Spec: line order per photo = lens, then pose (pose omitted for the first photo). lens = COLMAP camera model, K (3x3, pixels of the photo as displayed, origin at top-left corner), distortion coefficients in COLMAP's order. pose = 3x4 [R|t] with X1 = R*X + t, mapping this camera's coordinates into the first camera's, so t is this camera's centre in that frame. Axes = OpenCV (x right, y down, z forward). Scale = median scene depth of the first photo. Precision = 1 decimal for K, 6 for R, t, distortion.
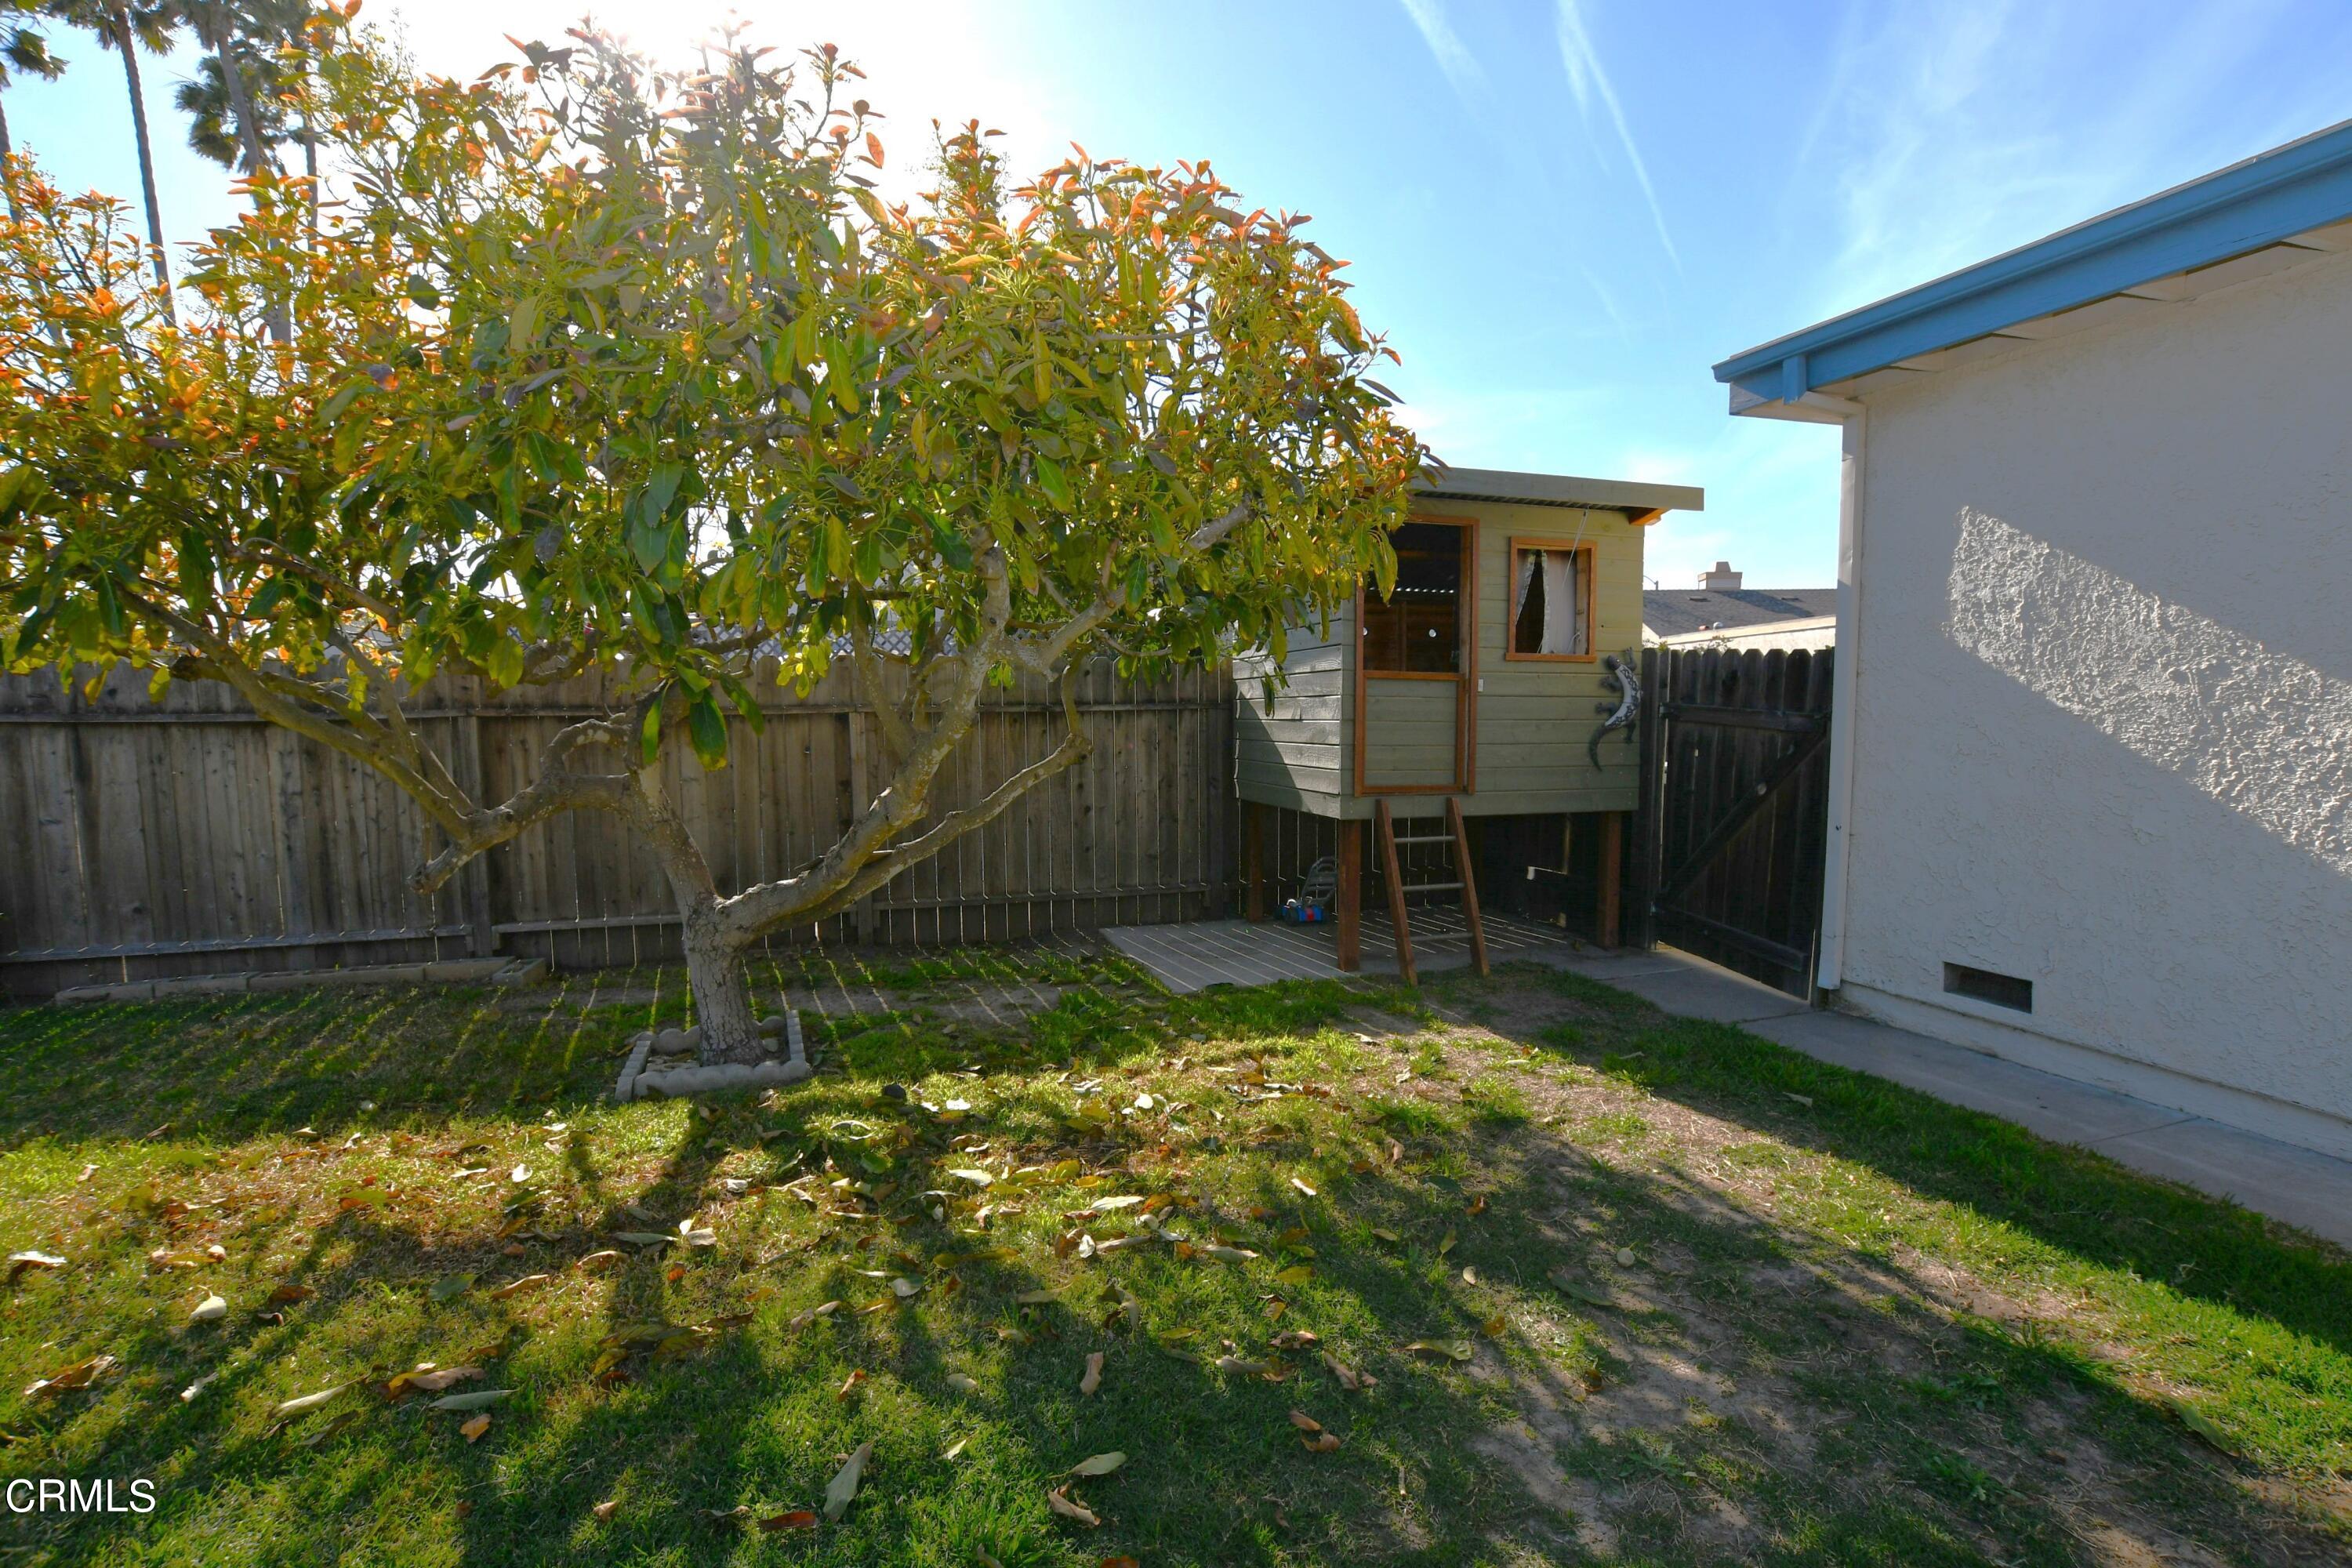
lens RADIAL K [[1032.0, 0, 1171.2], [0, 1032.0, 779.3], [0, 0, 1]] dist [-0.038534, 0.008543]
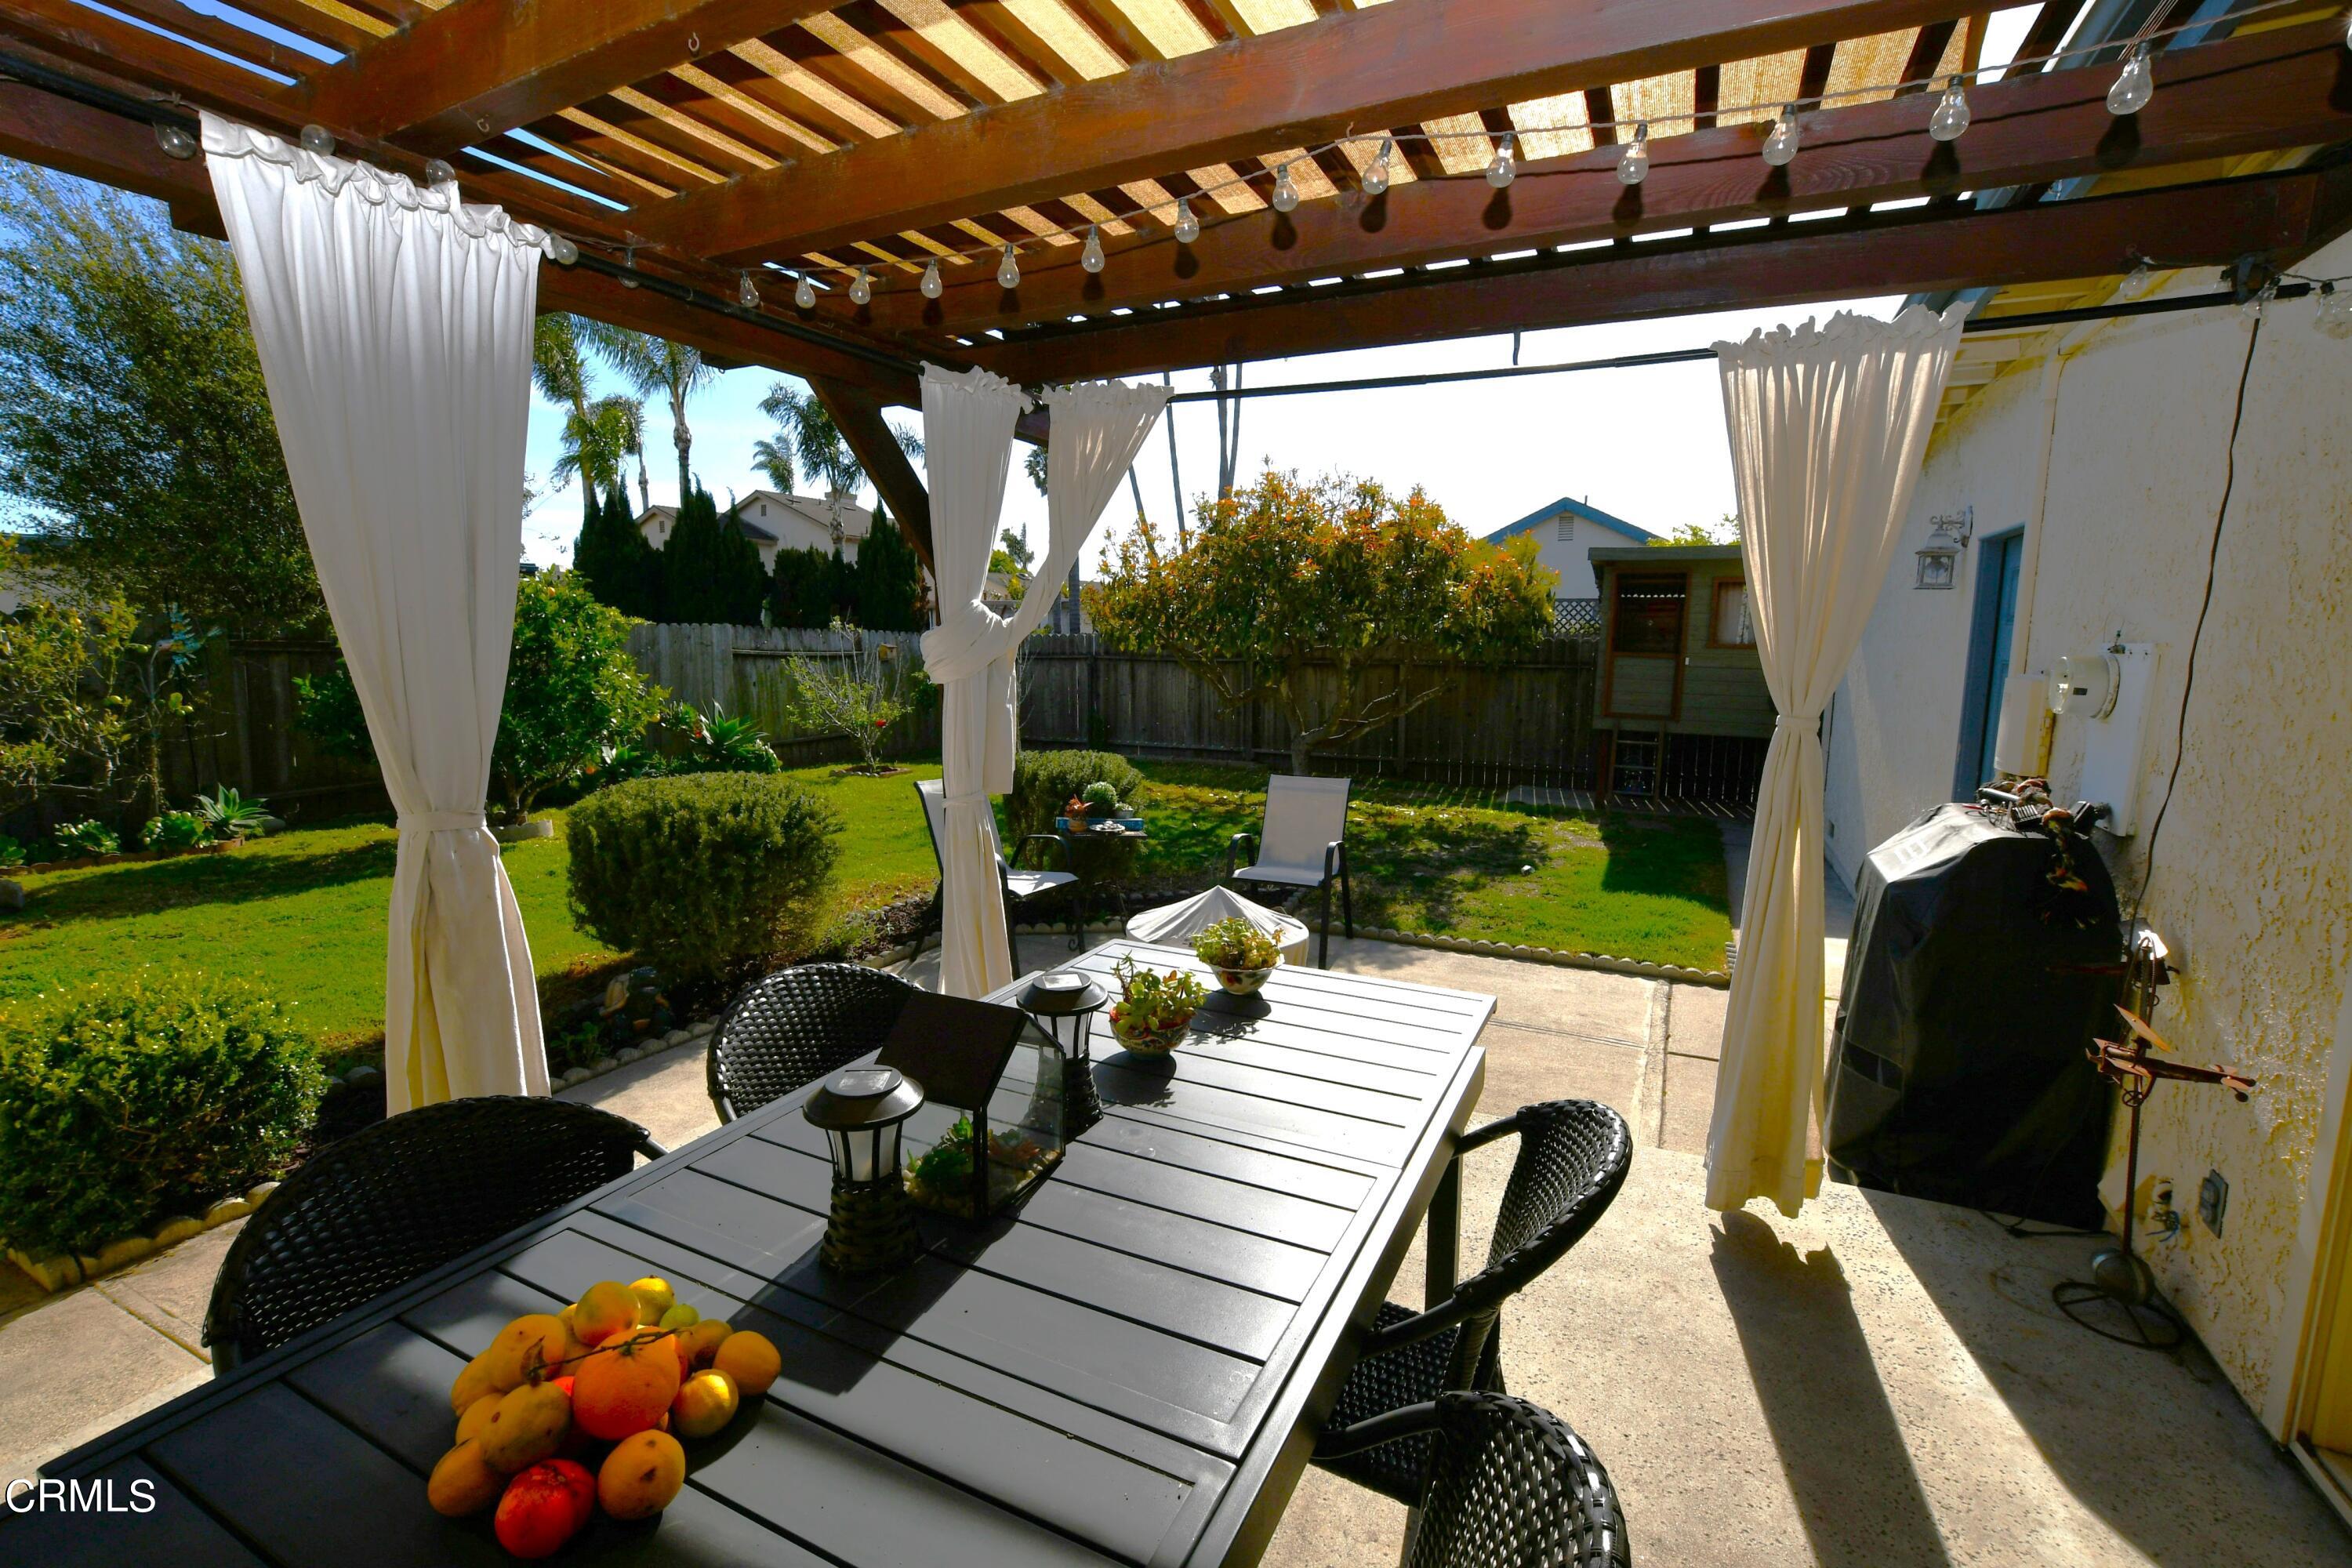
lens RADIAL K [[1032.0, 0, 1171.2], [0, 1032.0, 779.3], [0, 0, 1]] dist [-0.038534, 0.008543]
pose [[0.723268, 0.106553, -0.682298, 0.907429], [-0.063431, 0.994098, 0.088007, 0.014318], [0.687649, -0.020374, 0.725758, -0.947978]]
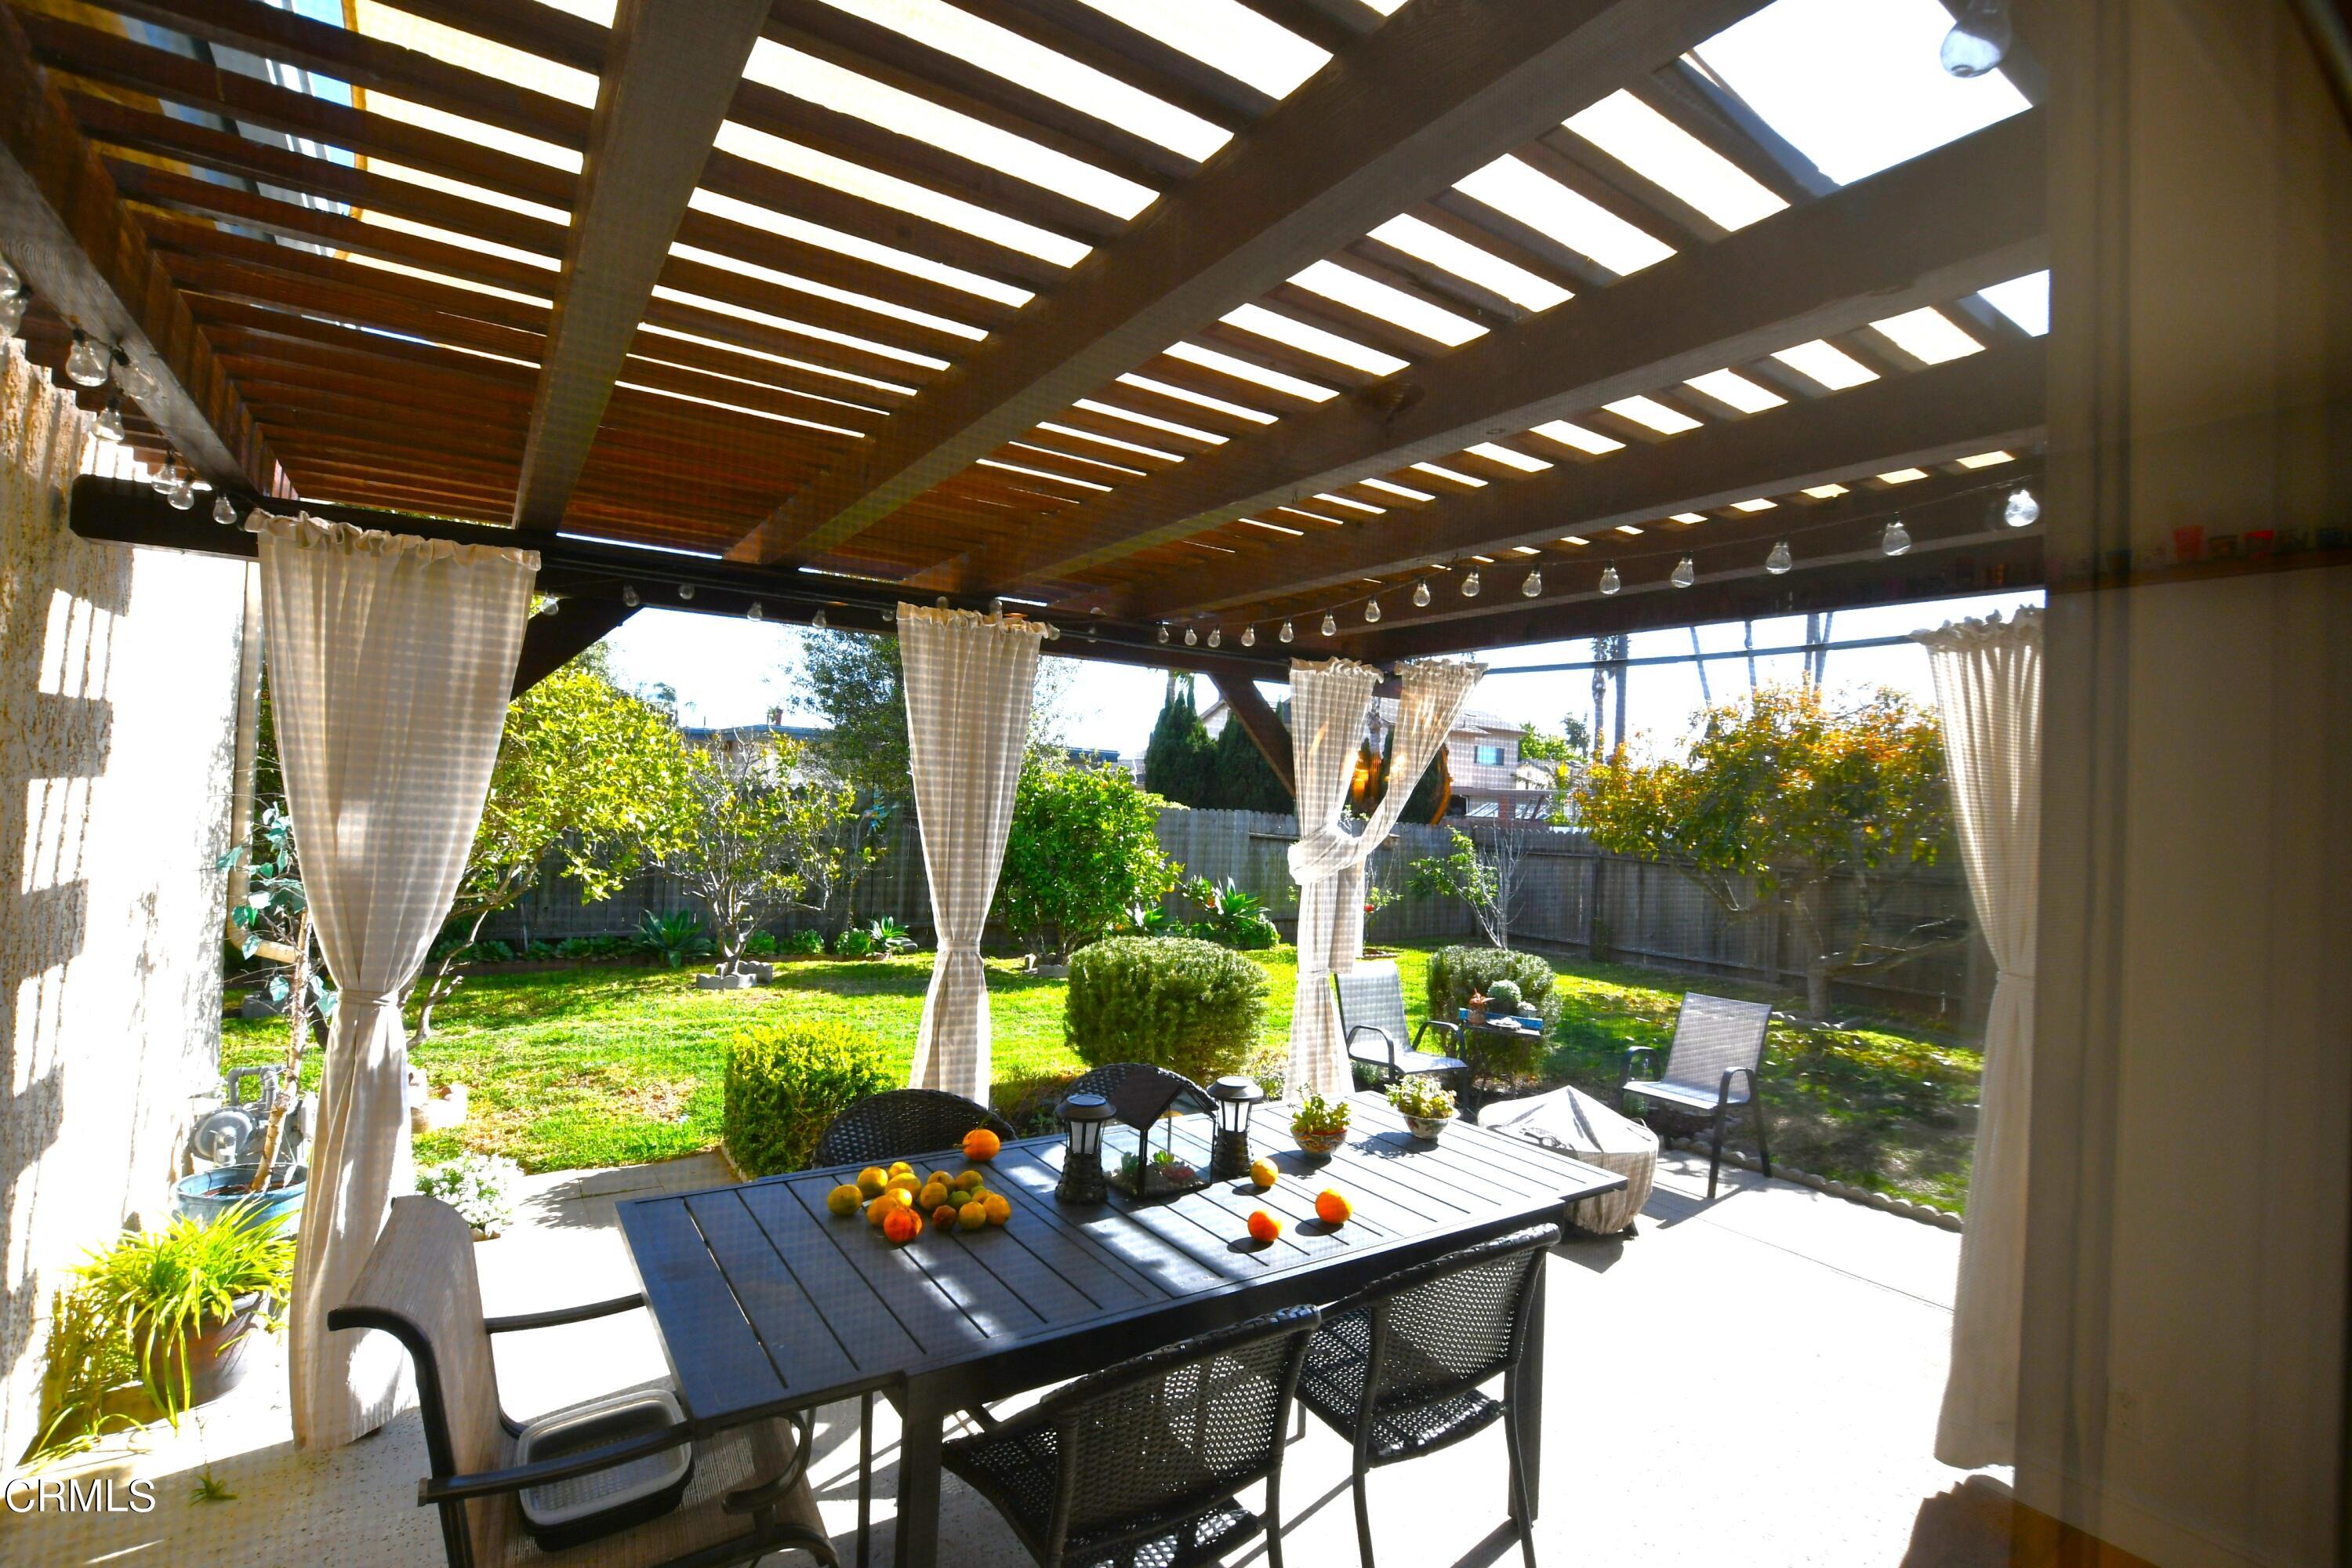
lens RADIAL K [[1032.0, 0, 1171.2], [0, 1032.0, 779.3], [0, 0, 1]] dist [-0.038534, 0.008543]
pose [[0.301308, -0.006395, -0.953505, 1.040787], [-0.120583, 0.991694, -0.044755, -0.002478], [0.945872, 0.128461, 0.298034, -0.946287]]
